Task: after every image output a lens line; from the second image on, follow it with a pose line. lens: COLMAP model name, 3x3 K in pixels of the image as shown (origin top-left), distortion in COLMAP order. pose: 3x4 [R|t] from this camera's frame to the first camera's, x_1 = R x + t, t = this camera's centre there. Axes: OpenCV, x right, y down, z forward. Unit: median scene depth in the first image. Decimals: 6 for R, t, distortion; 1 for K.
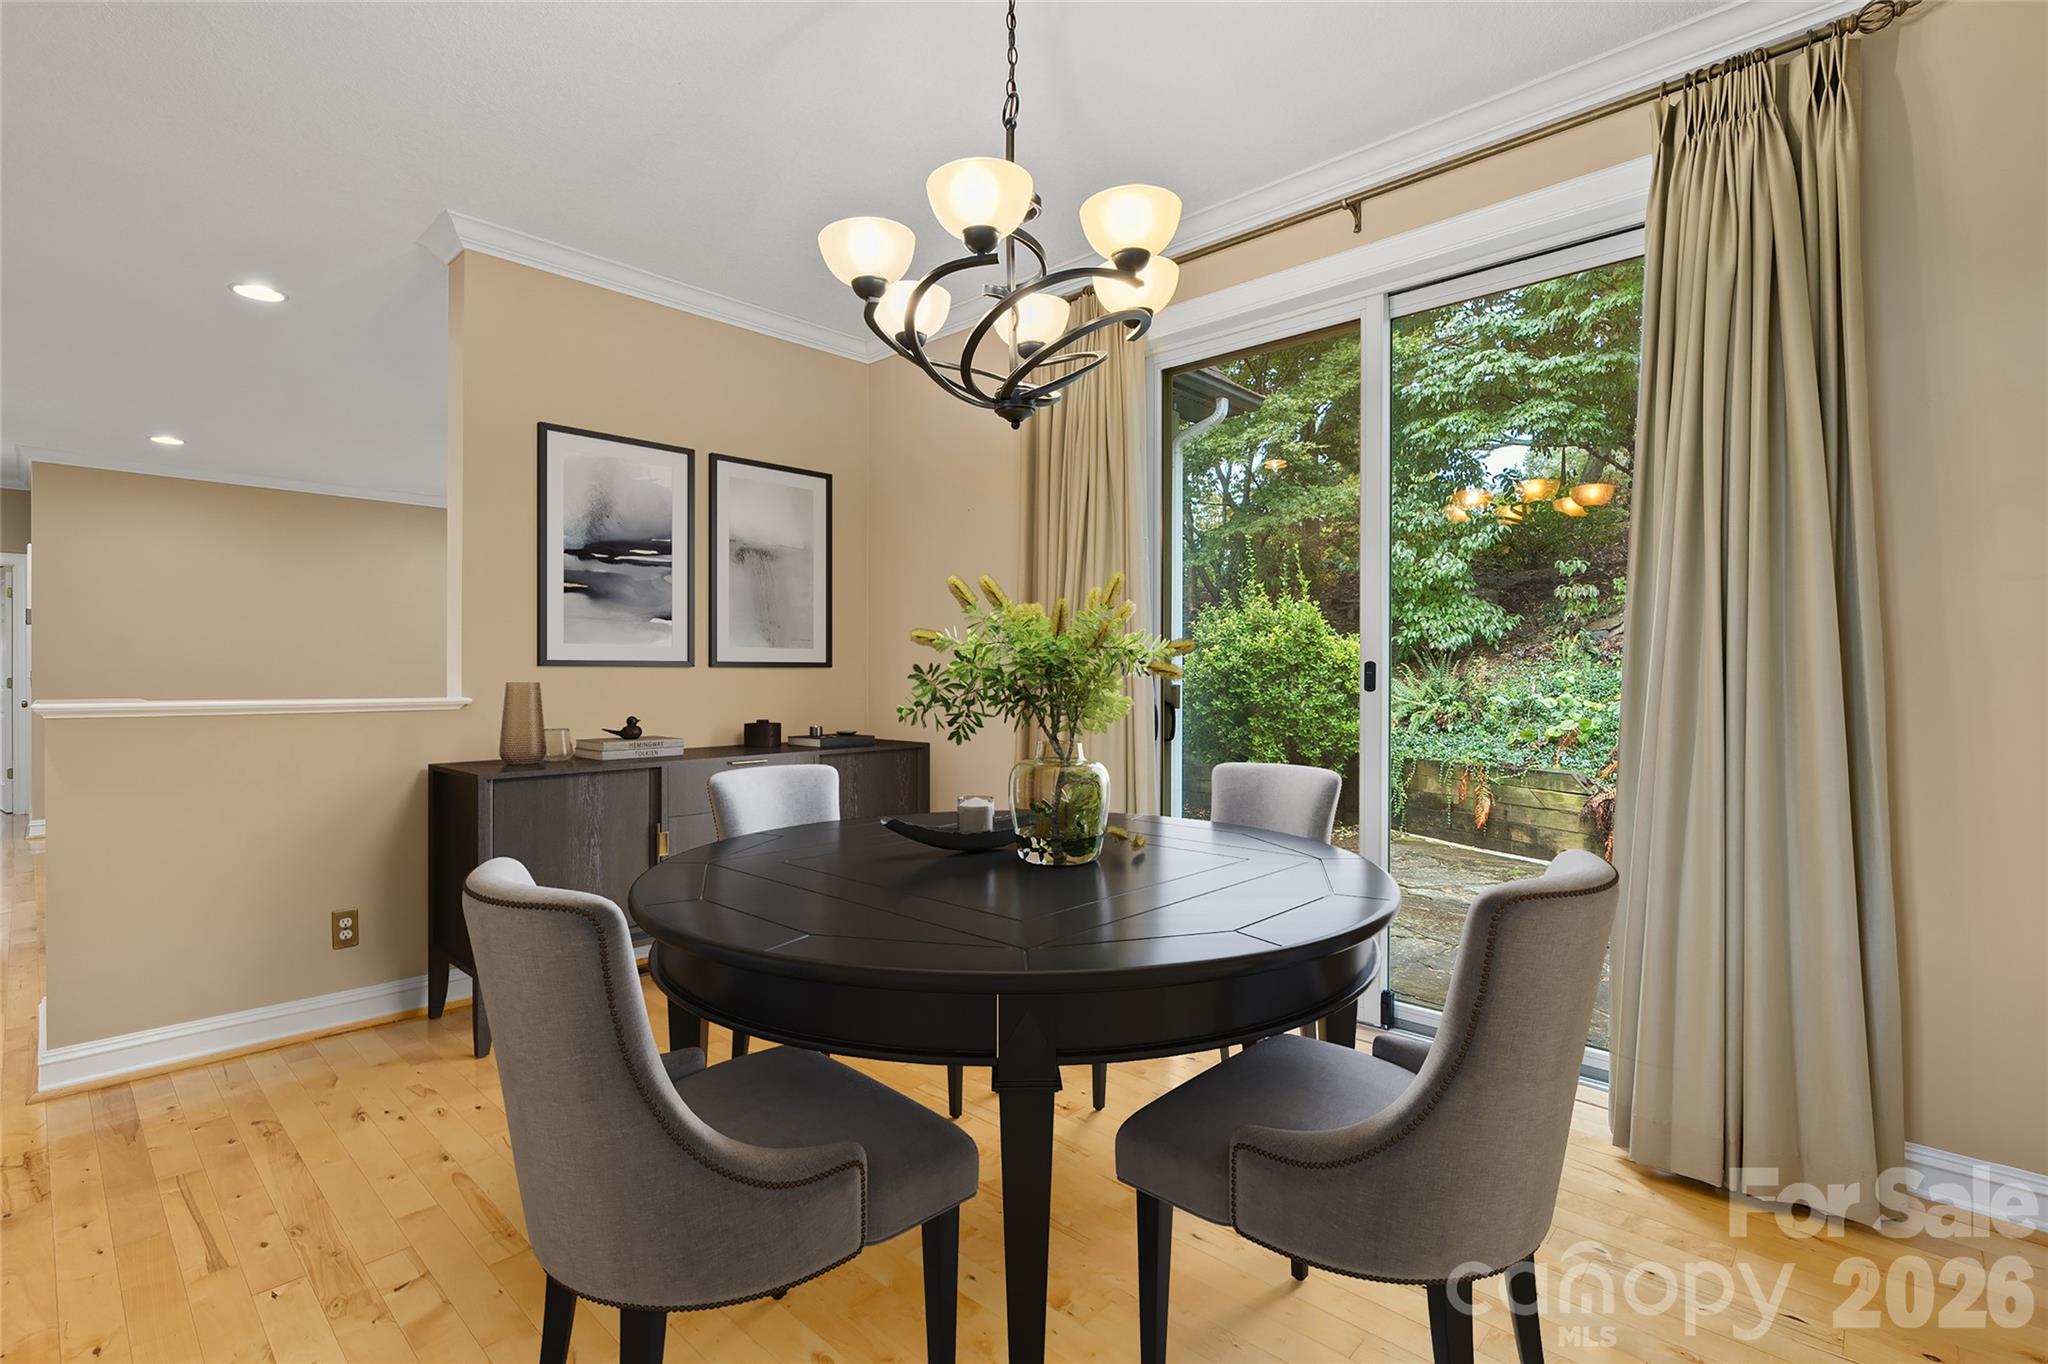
lens RADIAL K [[940.7, 0, 1046.9], [0, 940.7, 697.5], [0, 0, 1]] dist [0.010895, -0.000564]
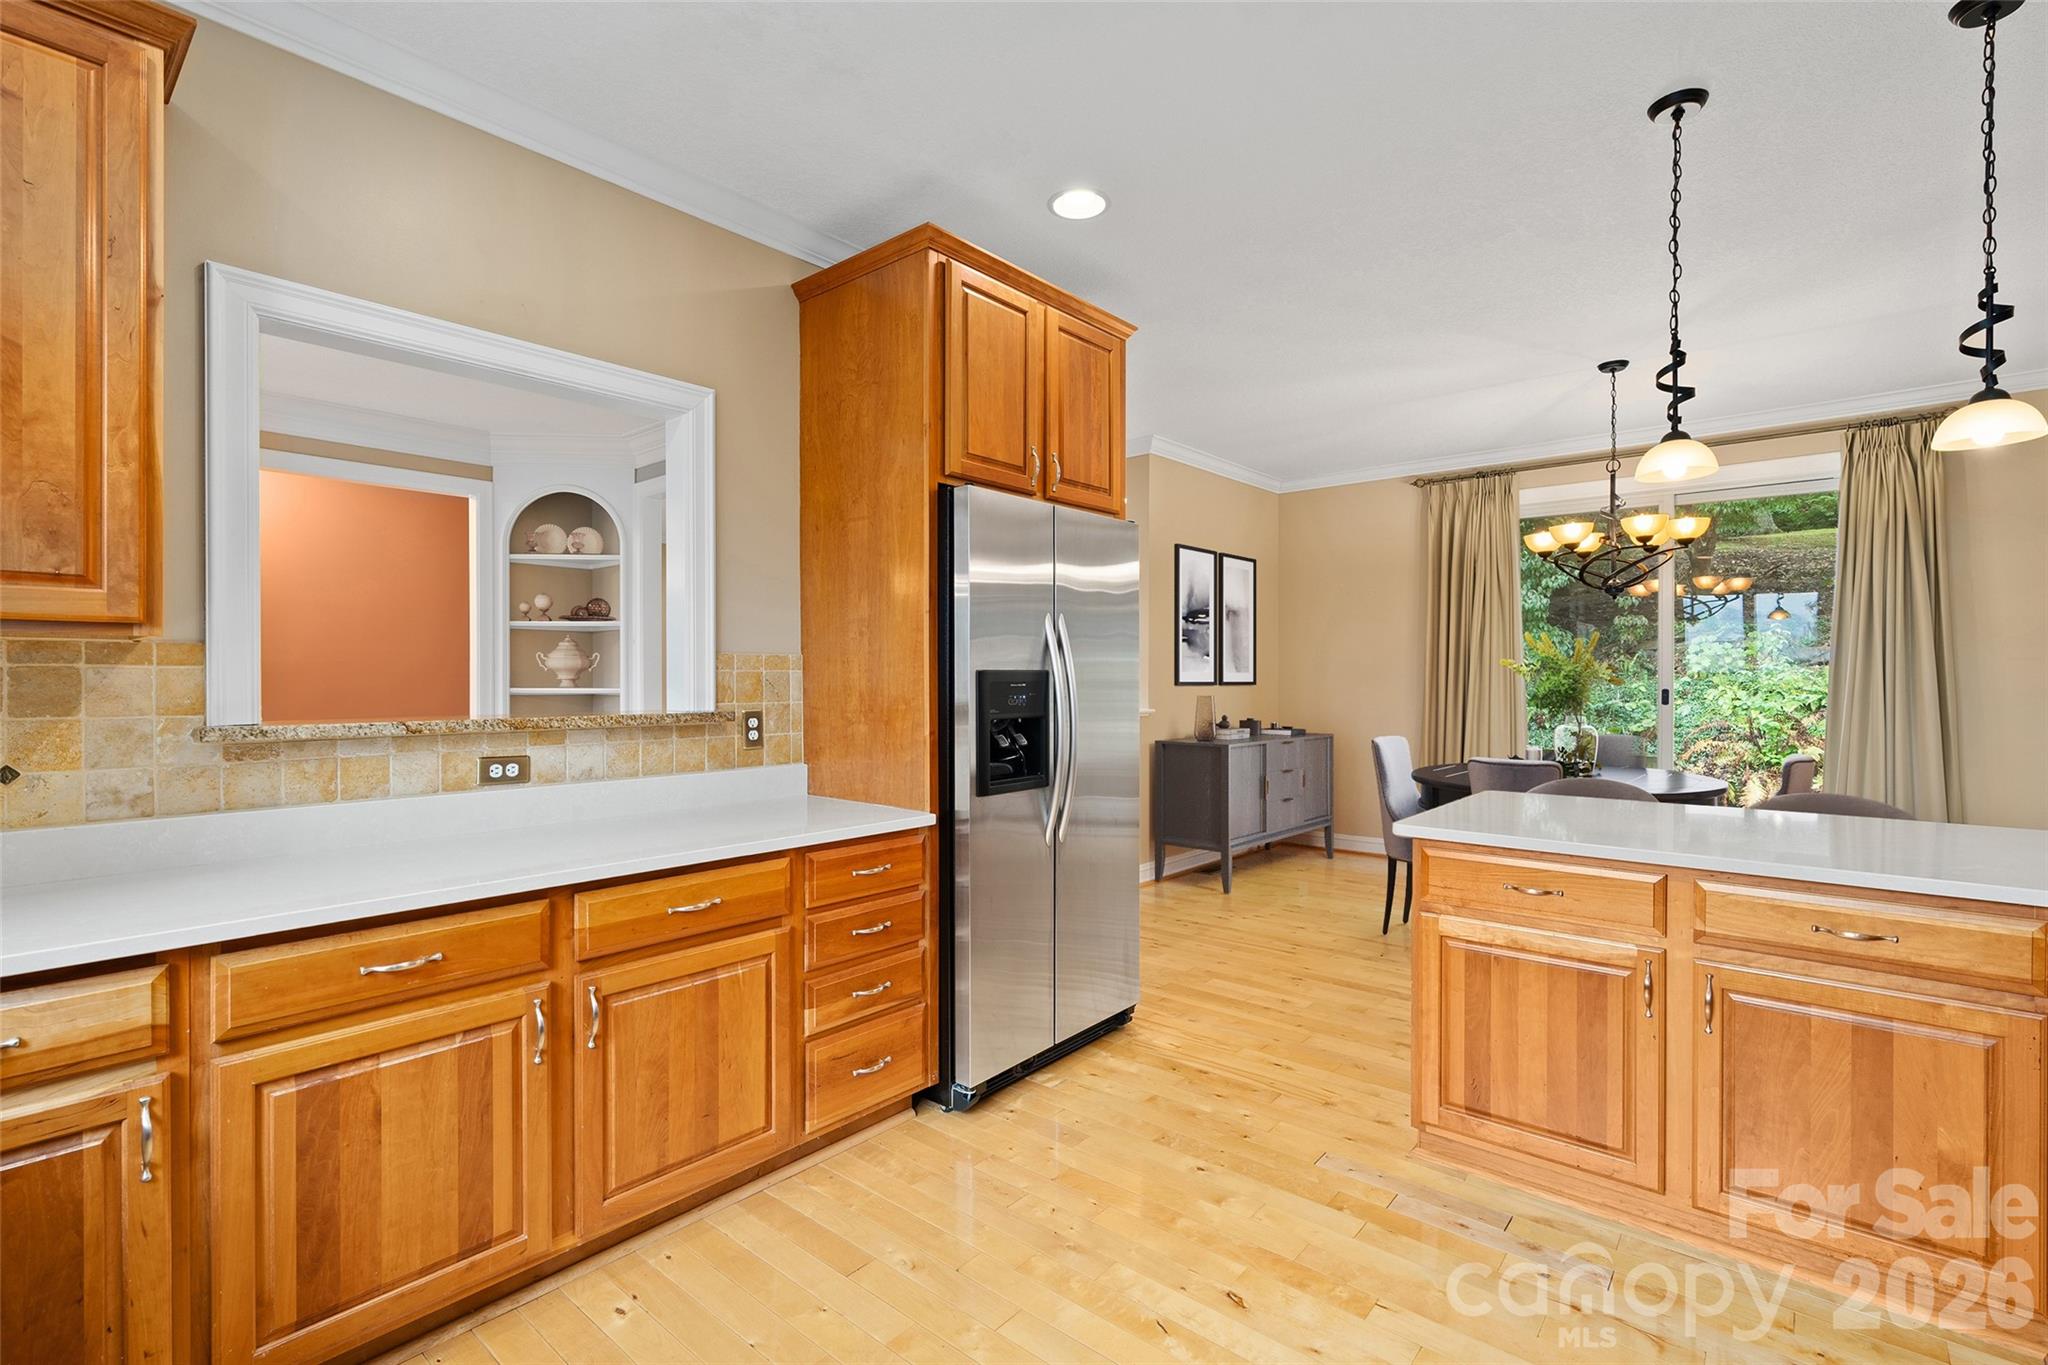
lens RADIAL K [[940.7, 0, 1060.0], [0, 940.7, 675.2], [0, 0, 1]] dist [0.010895, -0.000564]
pose [[0.997628, 0.007001, 0.068480, -0.807766], [-0.005643, 0.999784, -0.020011, -0.016919], [-0.068605, 0.019578, 0.997452, -0.638478]]
